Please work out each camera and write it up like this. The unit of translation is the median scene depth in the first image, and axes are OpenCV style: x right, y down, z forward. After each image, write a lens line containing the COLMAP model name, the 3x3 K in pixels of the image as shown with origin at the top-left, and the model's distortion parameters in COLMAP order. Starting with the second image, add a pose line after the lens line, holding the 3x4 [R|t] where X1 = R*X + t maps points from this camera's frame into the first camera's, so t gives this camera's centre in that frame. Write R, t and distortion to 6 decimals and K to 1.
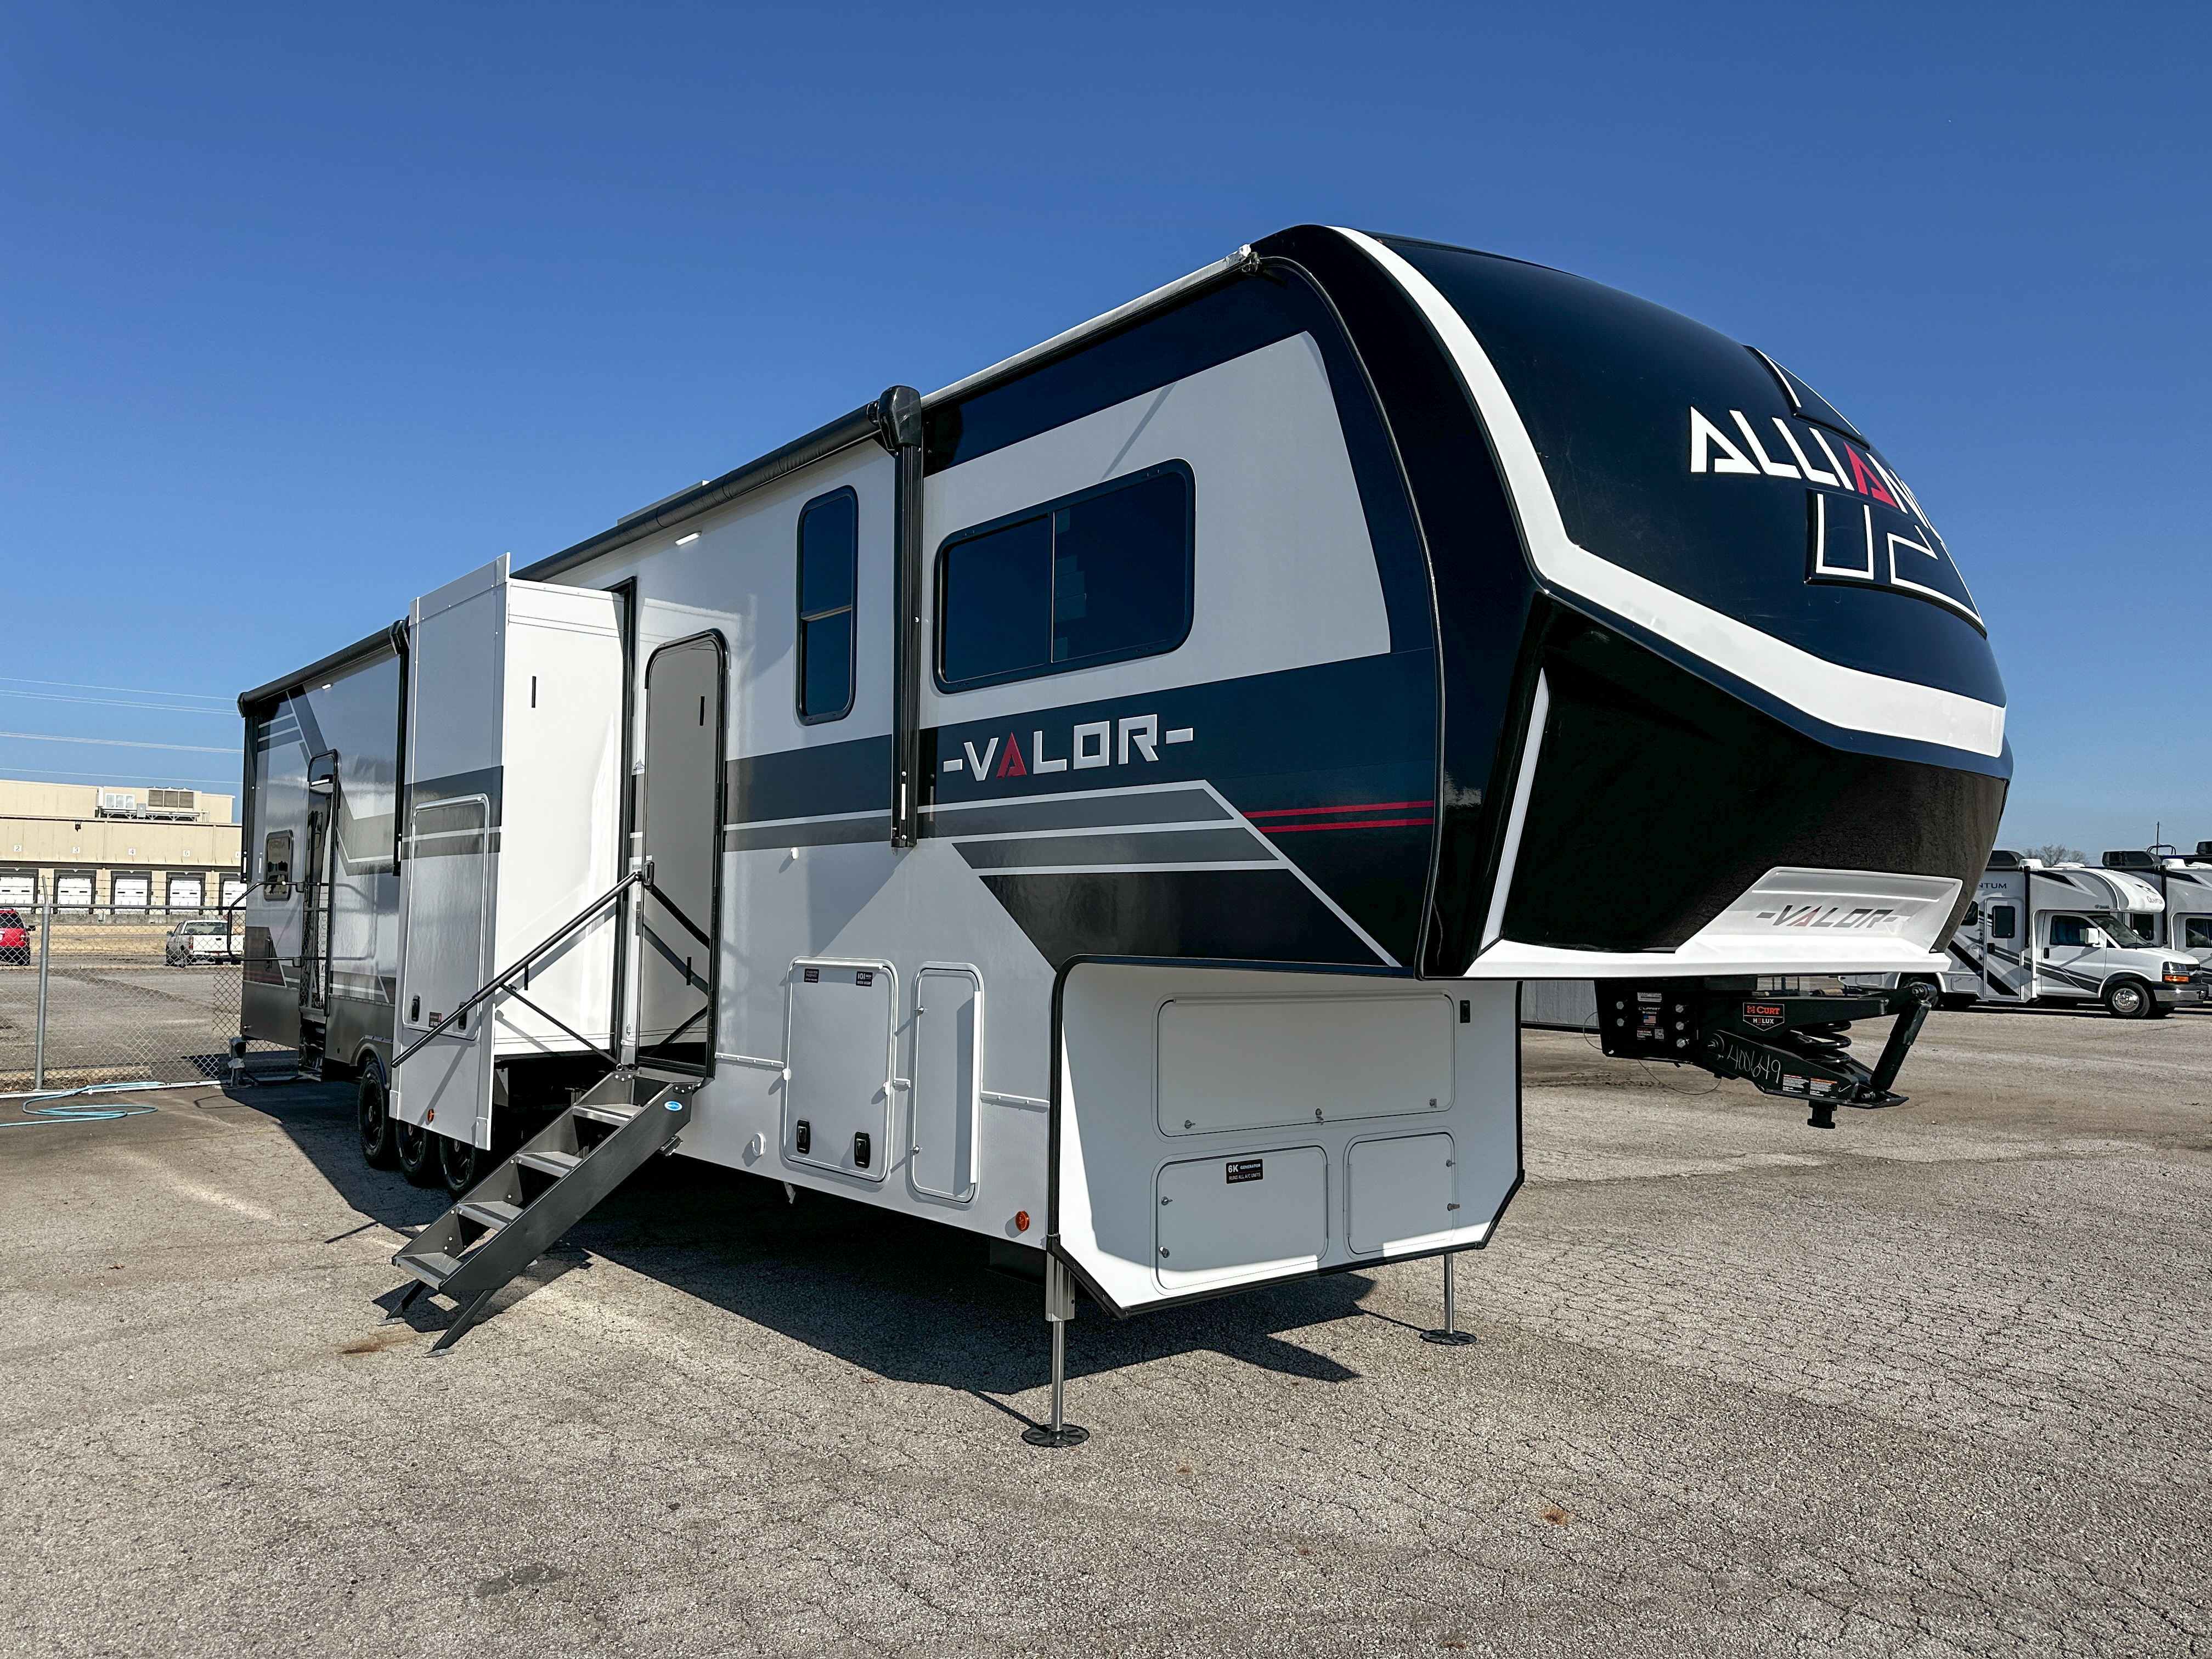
lens RADIAL K [[1556.1, 0, 1120.8], [0, 1556.1, 818.5], [0, 0, 1]] dist [0.102429, -0.102894]
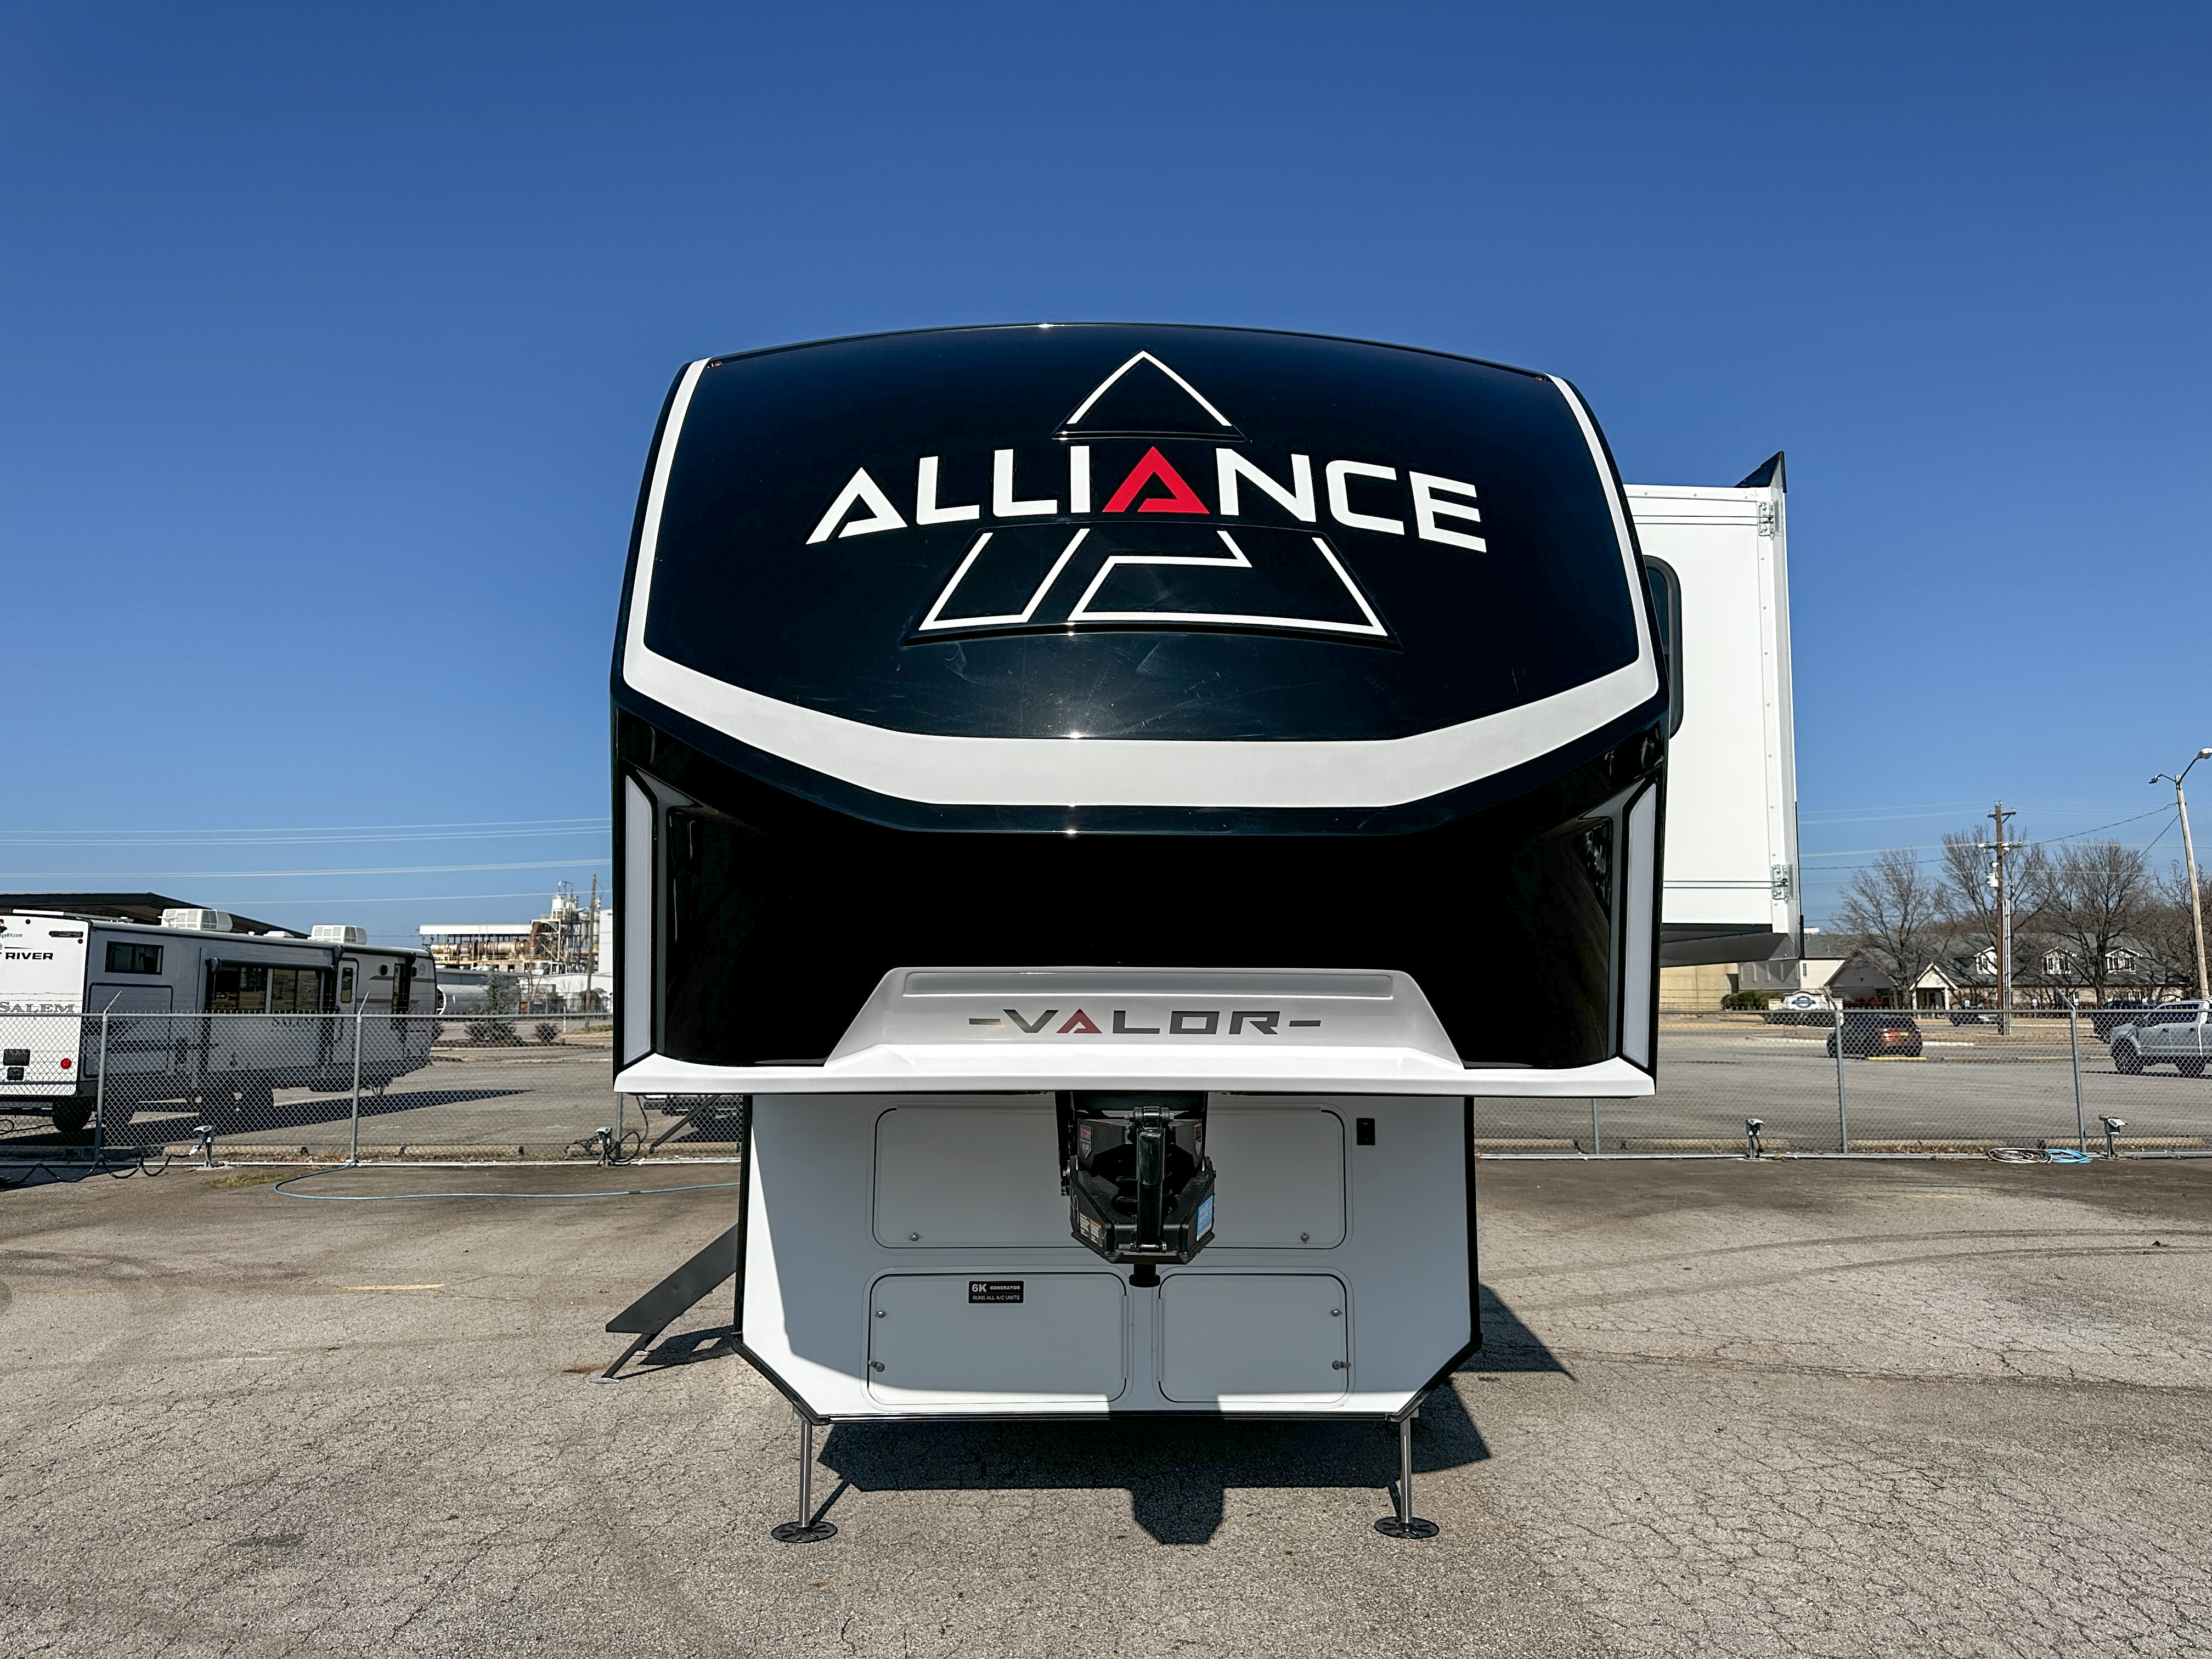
lens RADIAL K [[1577.6, 0, 1106.0], [0, 1577.6, 829.5], [0, 0, 1]] dist [0.084627, -0.097629]
pose [[0.785544, -0.081693, -0.613390, 0.758897], [0.049468, 0.996365, -0.069347, 0.014520], [0.616826, 0.024132, 0.786730, 0.273928]]
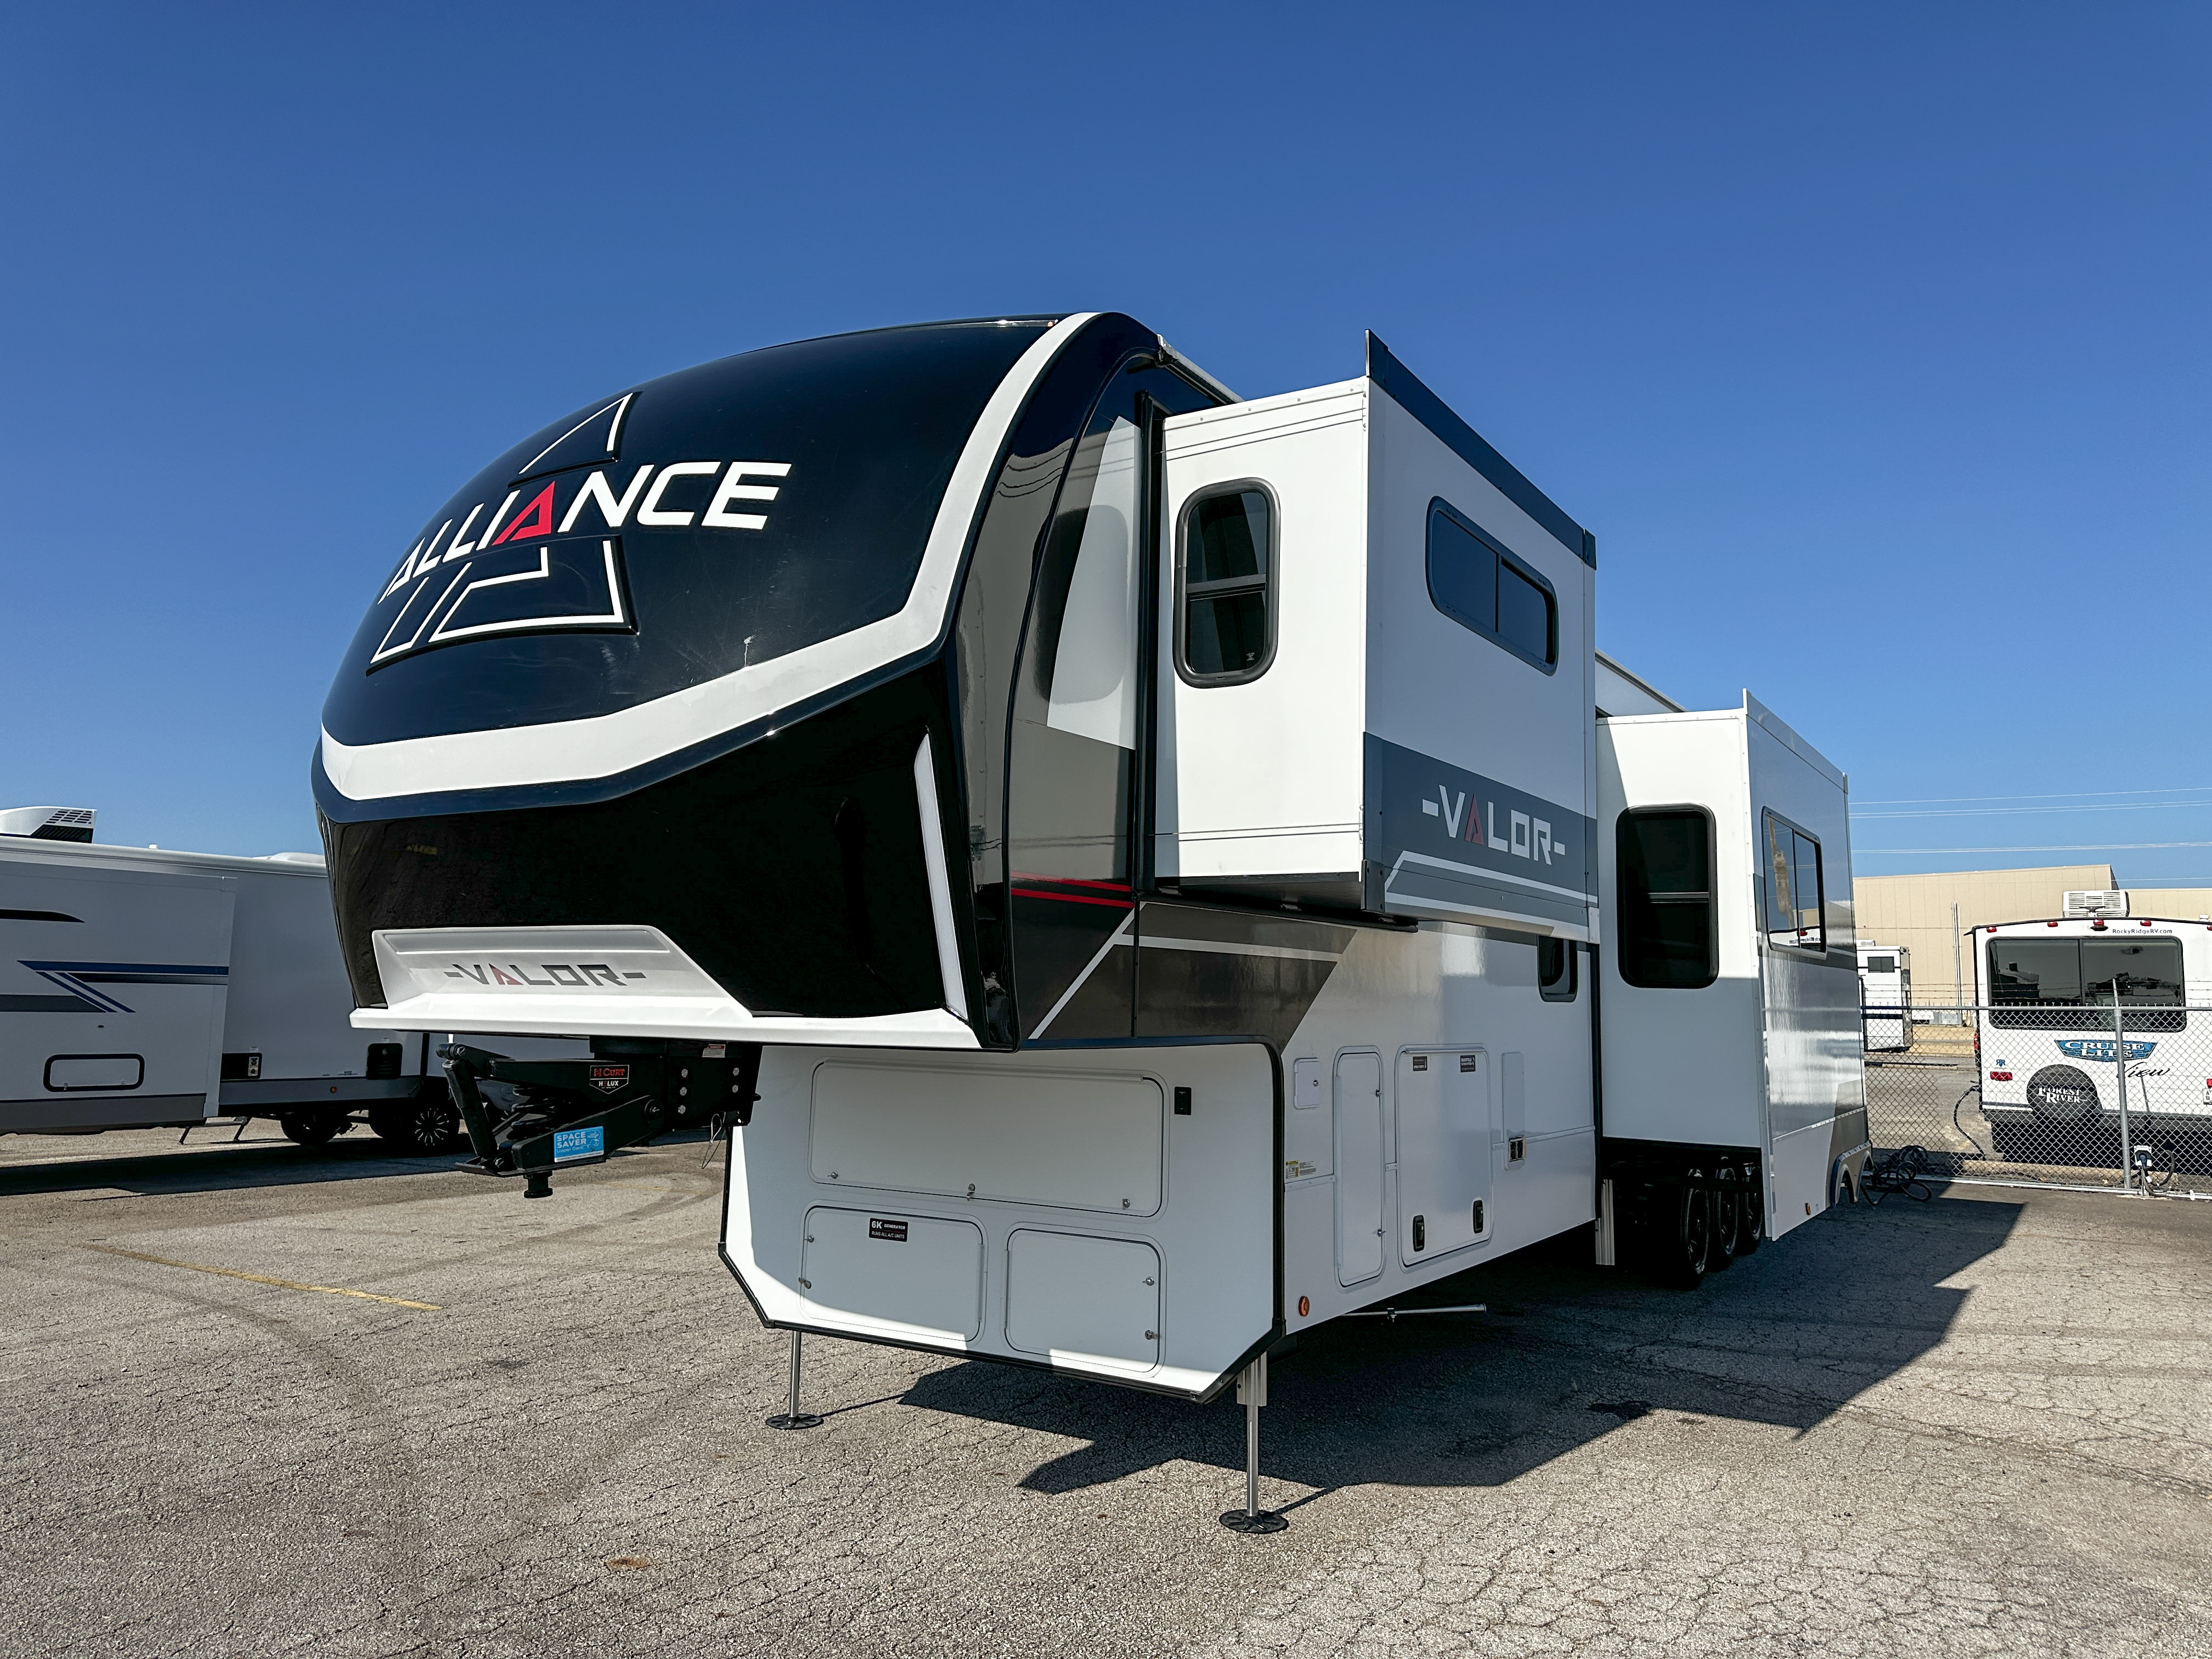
lens RADIAL K [[1556.1, 0, 1120.8], [0, 1556.1, 818.5], [0, 0, 1]] dist [0.102429, -0.102894]
pose [[0.291612, -0.120570, -0.948907, 1.185086], [0.053304, 0.992531, -0.109732, 0.074163], [0.955050, -0.018581, 0.295861, 0.849854]]
